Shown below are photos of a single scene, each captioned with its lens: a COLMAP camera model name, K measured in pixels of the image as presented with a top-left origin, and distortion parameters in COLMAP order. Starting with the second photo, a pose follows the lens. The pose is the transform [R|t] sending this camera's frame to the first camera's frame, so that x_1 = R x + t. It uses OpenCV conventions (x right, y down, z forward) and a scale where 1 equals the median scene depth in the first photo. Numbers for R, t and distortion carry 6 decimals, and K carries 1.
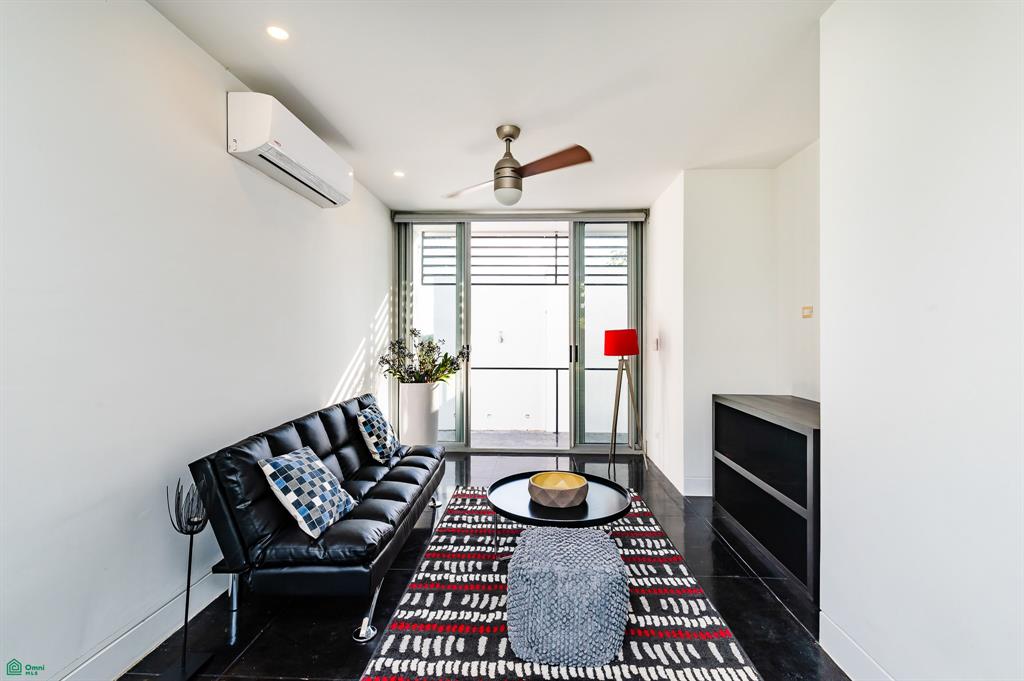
lens RADIAL K [[469.1, 0, 518.8], [0, 469.1, 336.2], [0, 0, 1]] dist [0.002007, -0.002162]
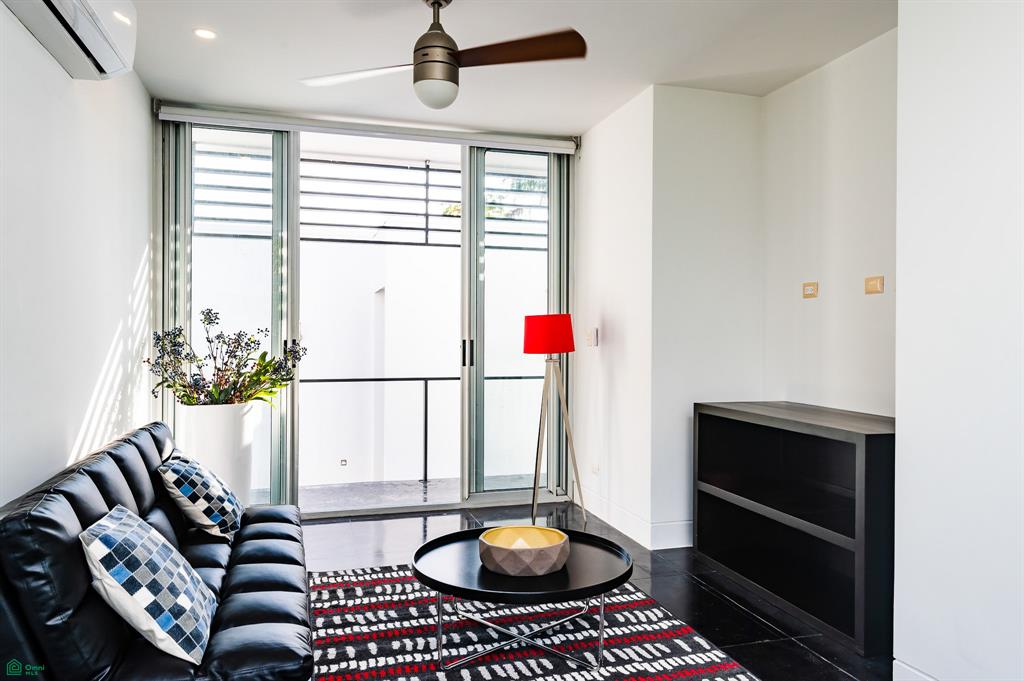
lens RADIAL K [[754.4, 0, 509.2], [0, 754.4, 345.4], [0, 0, 1]] dist [0.000687, 0.001049]
pose [[0.939528, -0.002319, 0.342464, -0.235508], [0.000335, 0.999983, 0.005853, 0.027546], [-0.342472, -0.005384, 0.939513, 0.015451]]
